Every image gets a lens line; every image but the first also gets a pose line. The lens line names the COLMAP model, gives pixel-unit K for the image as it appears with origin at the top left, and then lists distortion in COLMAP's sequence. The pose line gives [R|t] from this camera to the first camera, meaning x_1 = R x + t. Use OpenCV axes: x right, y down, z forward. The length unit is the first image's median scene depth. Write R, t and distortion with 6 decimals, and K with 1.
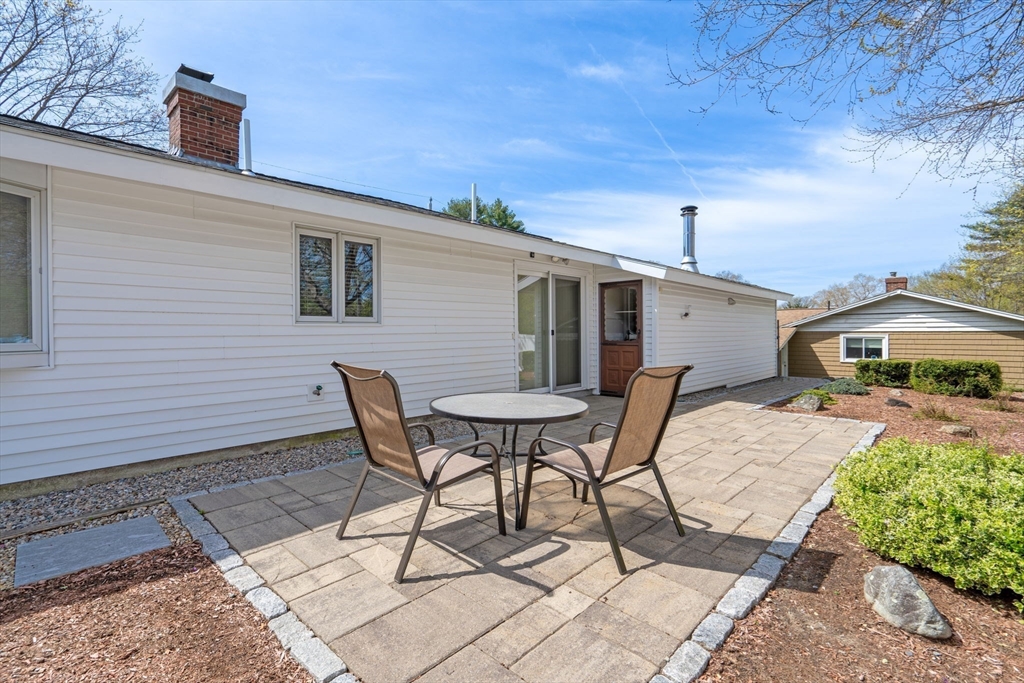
lens RADIAL K [[470.7, 0, 512.2], [0, 470.7, 337.0], [0, 0, 1]] dist [-0.006524, 0.000709]
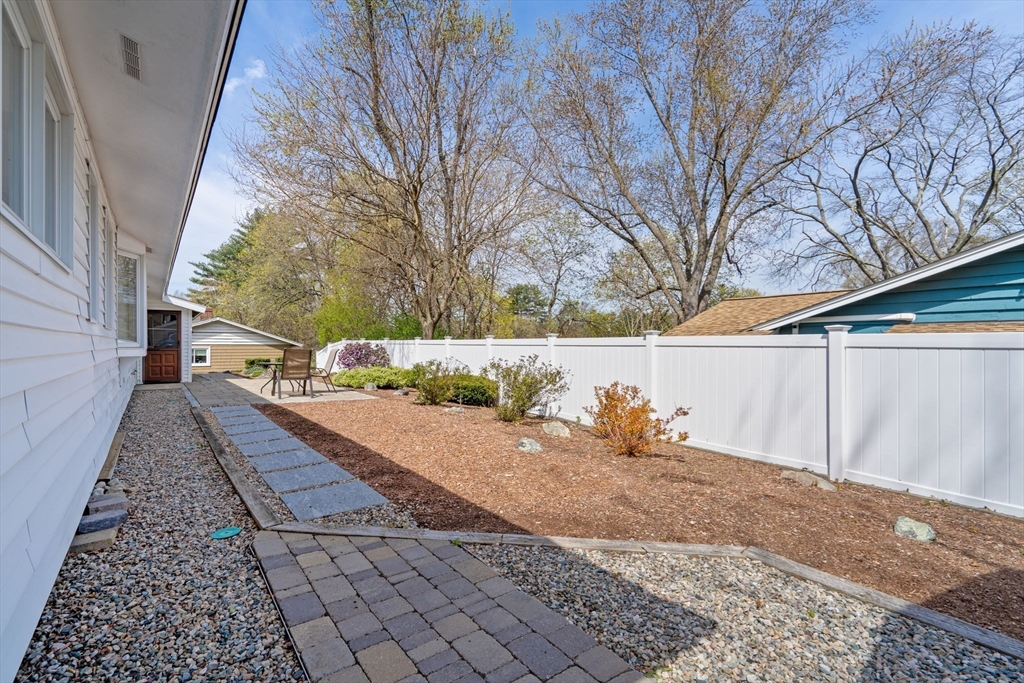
lens RADIAL K [[470.7, 0, 512.3], [0, 470.7, 345.2], [0, 0, 1]] dist [-0.006524, 0.000709]
pose [[0.154142, 0.006038, 0.988030, -0.166681], [0.009162, 0.999930, -0.007540, 0.003288], [-0.988006, 0.010214, 0.154076, -0.057932]]
